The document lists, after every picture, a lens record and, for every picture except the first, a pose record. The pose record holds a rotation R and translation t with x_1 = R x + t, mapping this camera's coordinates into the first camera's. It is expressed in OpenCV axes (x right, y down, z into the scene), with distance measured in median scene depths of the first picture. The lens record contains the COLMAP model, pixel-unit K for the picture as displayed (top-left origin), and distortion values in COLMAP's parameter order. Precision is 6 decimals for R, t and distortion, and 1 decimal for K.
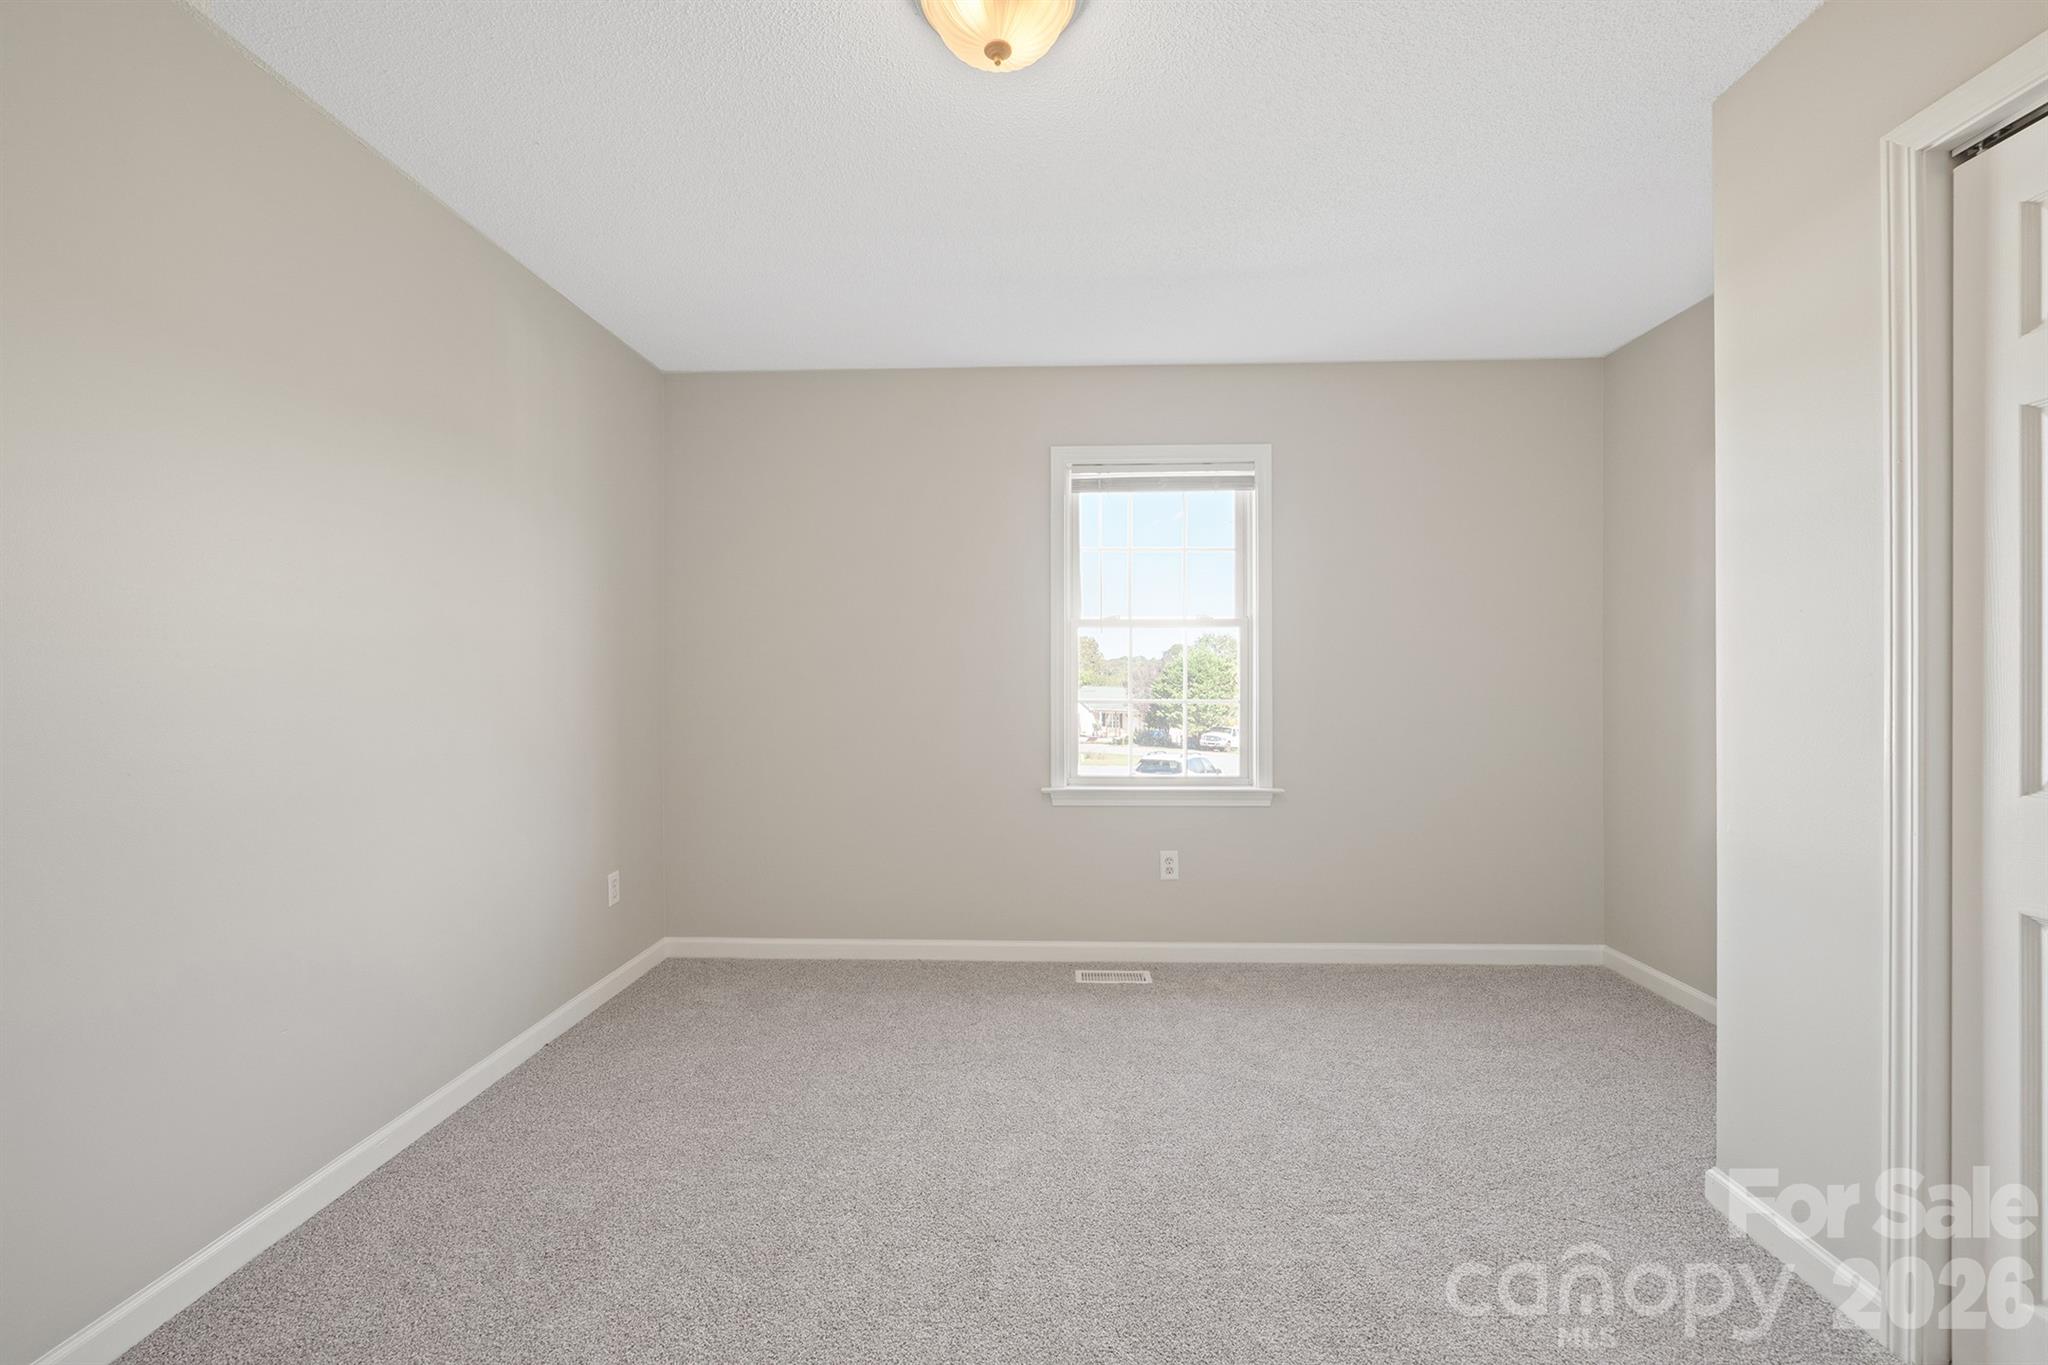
lens RADIAL K [[860.9, 0, 1050.7], [0, 860.9, 677.6], [0, 0, 1]] dist [-0.008446, 0.000428]
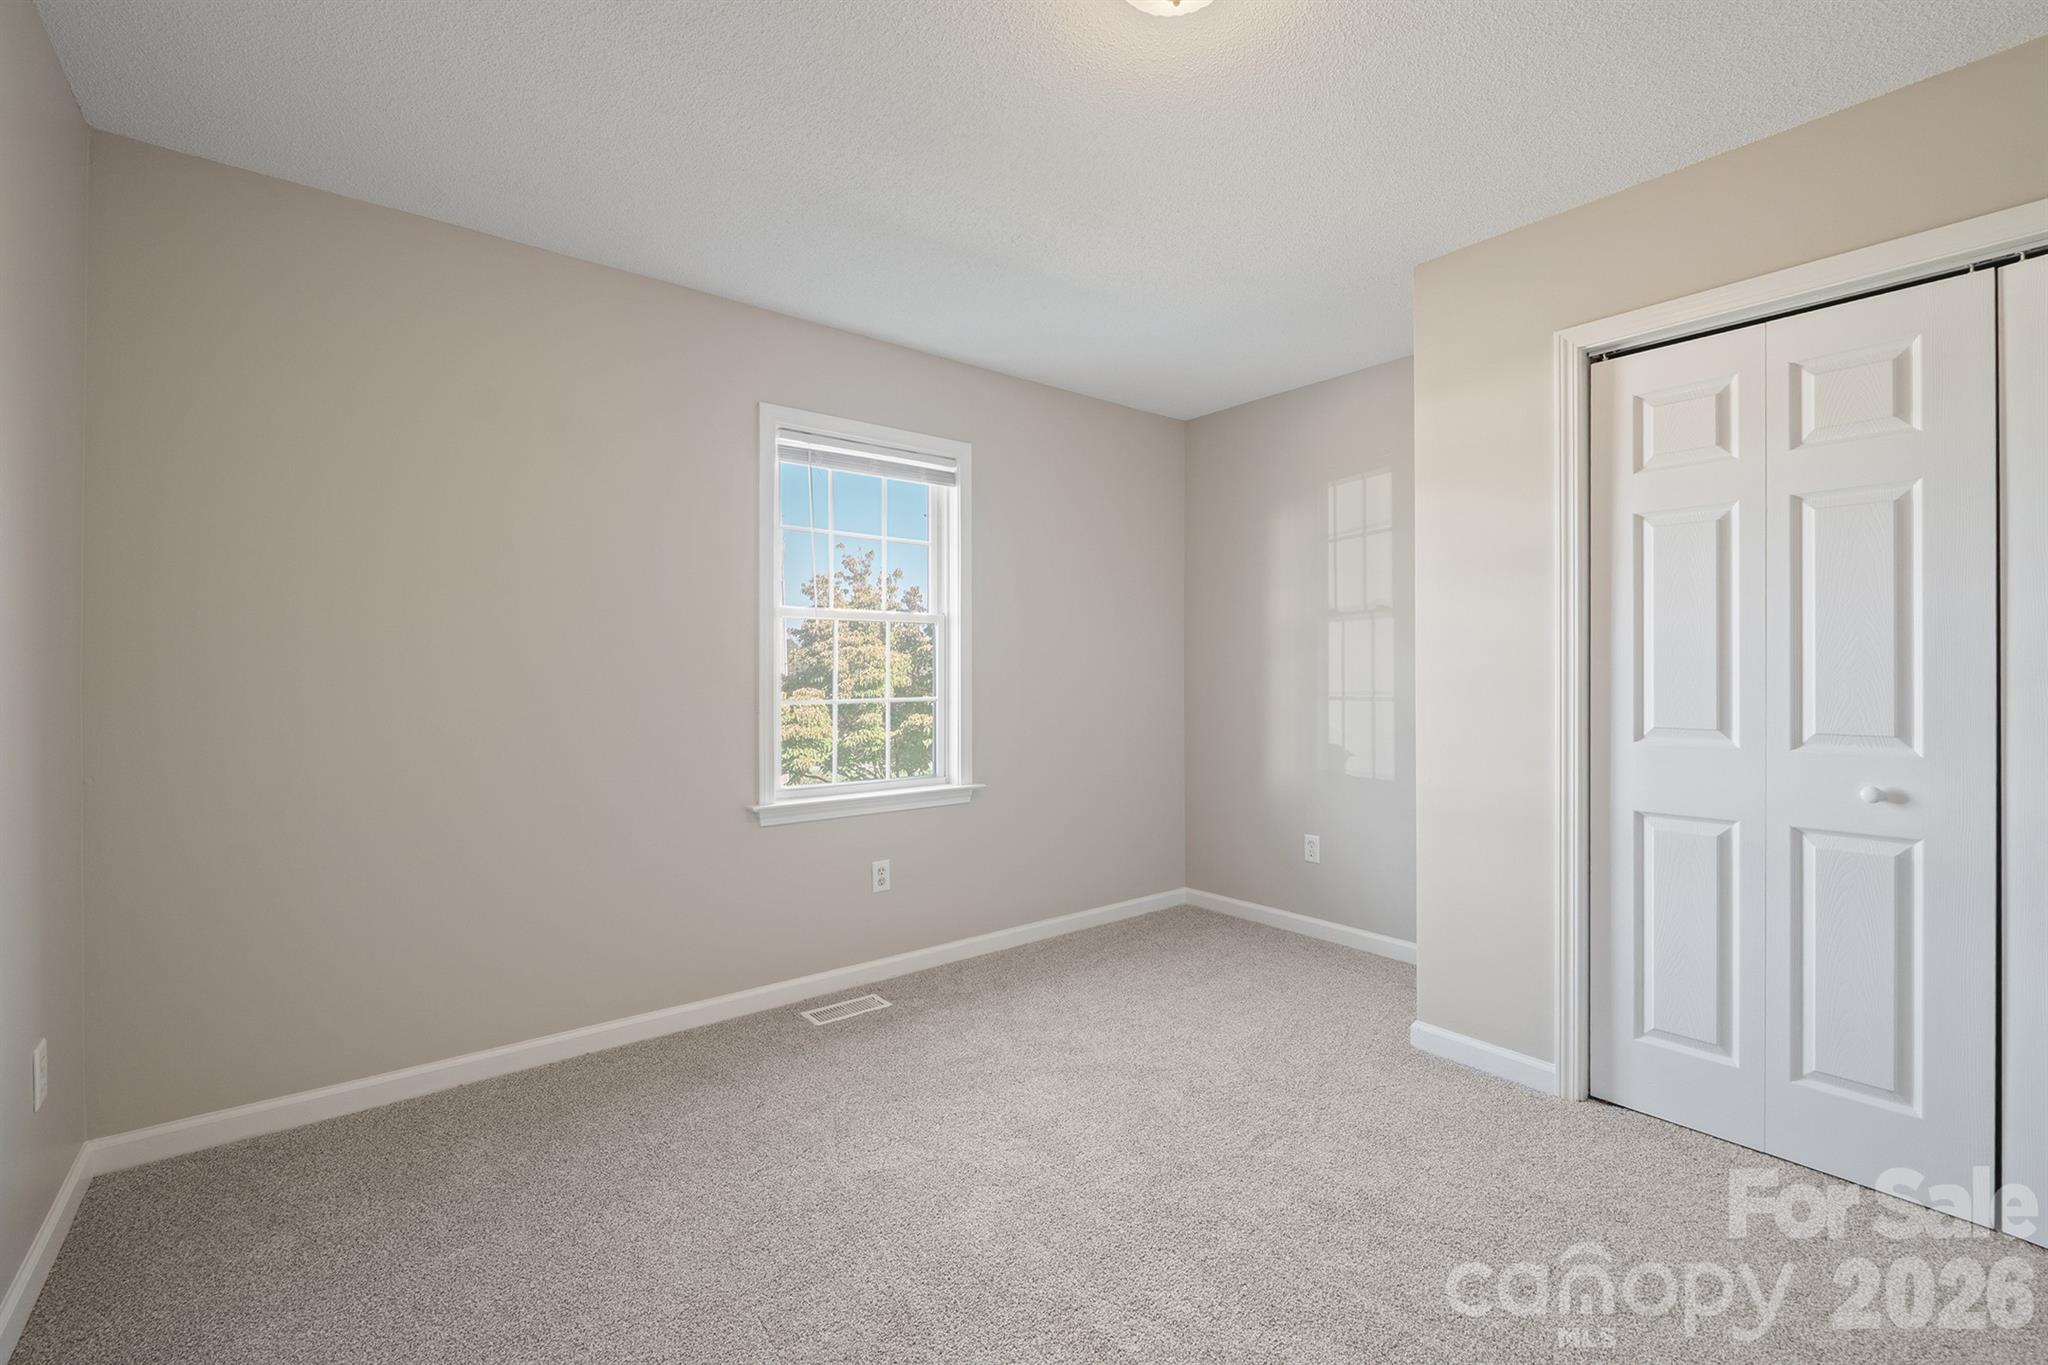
lens RADIAL K [[860.9, 0, 1038.8], [0, 860.9, 674.6], [0, 0, 1]] dist [-0.008446, 0.000428]
pose [[0.758221, 0.000559, 0.651998, -0.349515], [0.001328, 0.999996, -0.002403, 0.002049], [-0.651997, 0.002688, 0.758217, 0.185245]]
